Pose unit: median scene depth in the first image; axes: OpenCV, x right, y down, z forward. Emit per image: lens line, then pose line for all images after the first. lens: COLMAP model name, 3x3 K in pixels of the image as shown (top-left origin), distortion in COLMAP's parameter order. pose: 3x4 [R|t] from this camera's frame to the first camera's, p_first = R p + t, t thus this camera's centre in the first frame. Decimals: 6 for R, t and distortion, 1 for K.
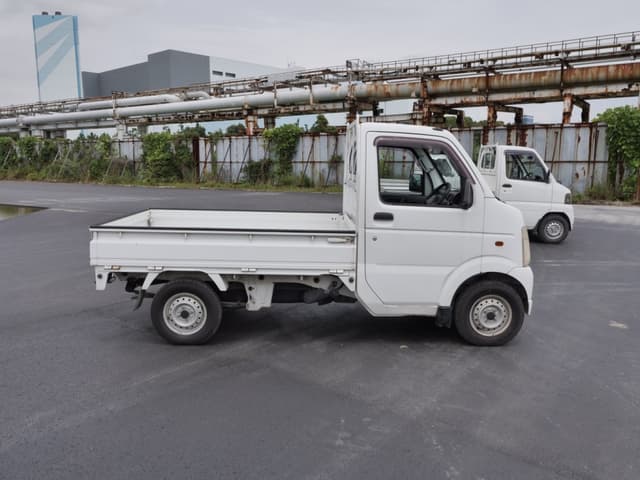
lens RADIAL K [[533.5, 0, 320.0], [0, 533.5, 240.0], [0, 0, 1]] dist [-0.001319, 0.001762]
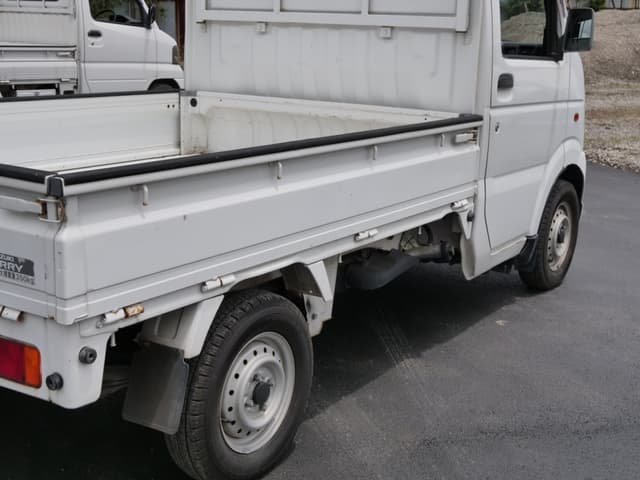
lens RADIAL K [[926.5, 0, 320.0], [0, 926.5, 240.0], [0, 0, 1]] dist [0.005977, 0.011568]
pose [[0.564928, -0.189026, 0.803197, -0.311853], [0.101326, 0.981932, 0.159823, -0.023851], [-0.818895, -0.008904, 0.573874, 0.274733]]
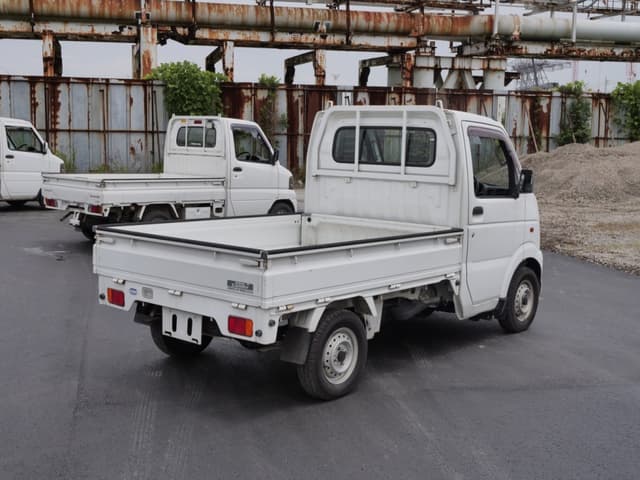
lens RADIAL K [[840.2, 0, 320.0], [0, 840.2, 240.0], [0, 0, 1]] dist [-0.010221, 0.066912]
pose [[0.648625, -0.089492, 0.755828, -0.515539], [0.094851, 0.994826, 0.036392, -0.031727], [-0.755175, 0.048086, 0.653758, 0.104027]]
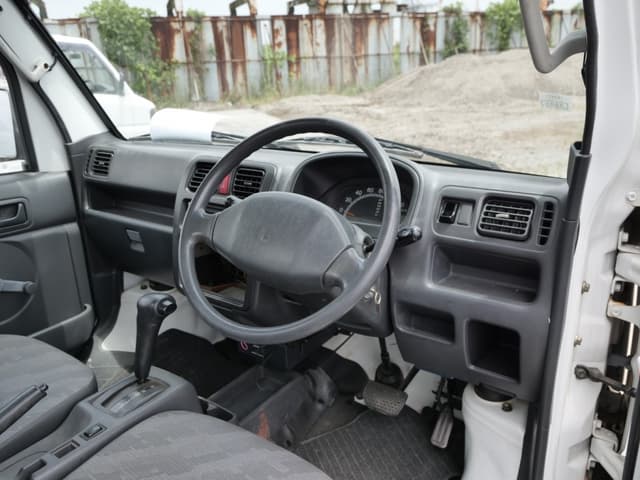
lens RADIAL K [[517.6, 0, 320.0], [0, 517.6, 240.0], [0, 0, 1]] dist [-0.005425, -0.002494]
pose [[0.586477, -0.290683, 0.756008, 0.043452], [0.159773, 0.956561, 0.243851, -0.053316], [-0.794051, -0.022223, 0.607445, 0.426427]]
